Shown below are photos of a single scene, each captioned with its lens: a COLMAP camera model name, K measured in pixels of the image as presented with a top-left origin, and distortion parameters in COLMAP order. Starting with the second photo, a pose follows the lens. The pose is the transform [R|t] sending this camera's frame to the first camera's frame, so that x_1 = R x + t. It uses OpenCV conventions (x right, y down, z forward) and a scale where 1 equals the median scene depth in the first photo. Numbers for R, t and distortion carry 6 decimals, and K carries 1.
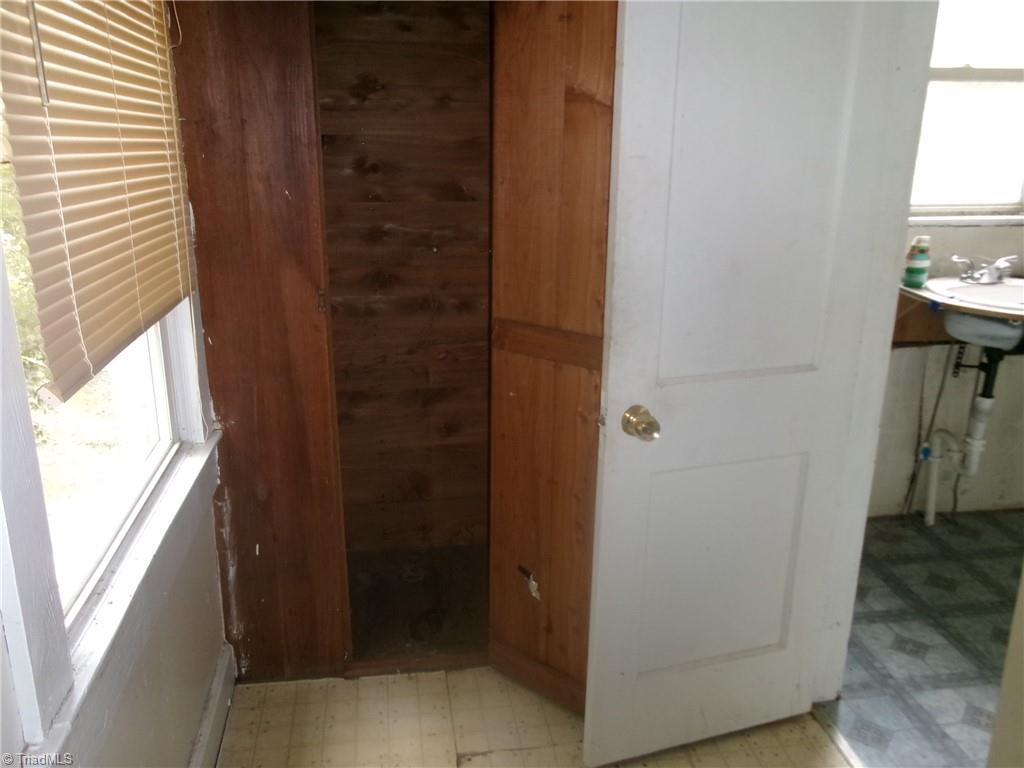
lens RADIAL K [[840.1, 0, 511.8], [0, 840.1, 385.6], [0, 0, 1]] dist [0.014767, 0.006937]
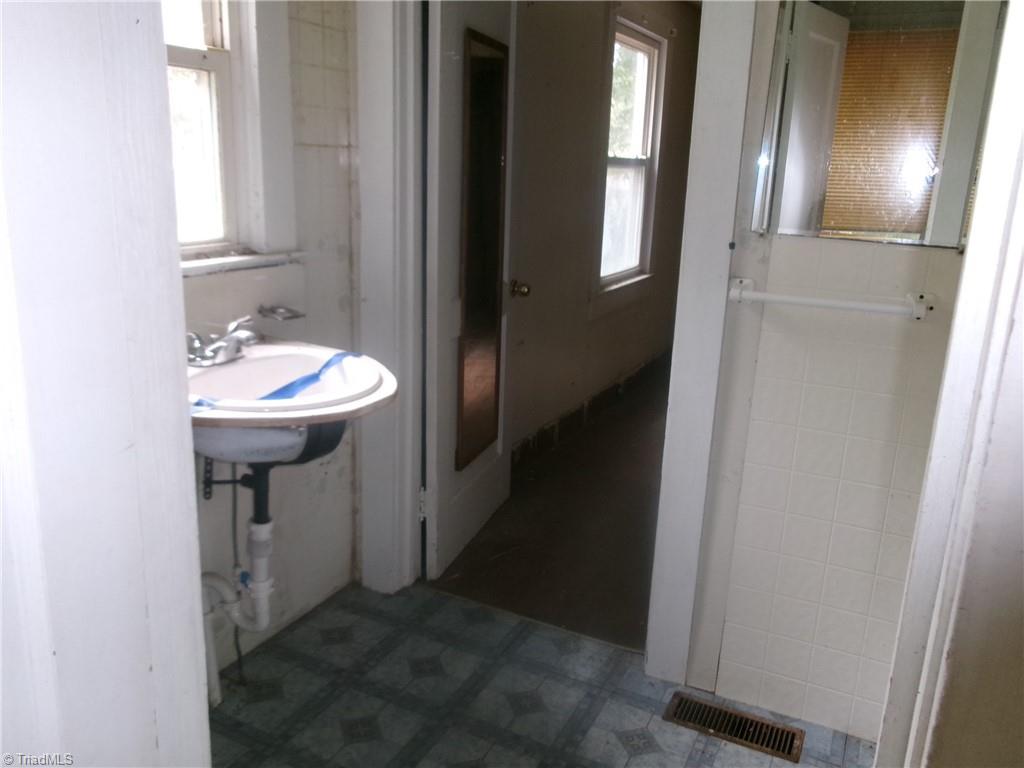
lens RADIAL K [[840.1, 0, 513.4], [0, 840.1, 386.2], [0, 0, 1]] dist [0.014767, 0.006937]
pose [[0.575670, -0.198734, 0.793164, 0.155230], [0.215828, 0.972545, 0.087033, -0.106189], [-0.788684, 0.121085, 0.602758, 0.402899]]
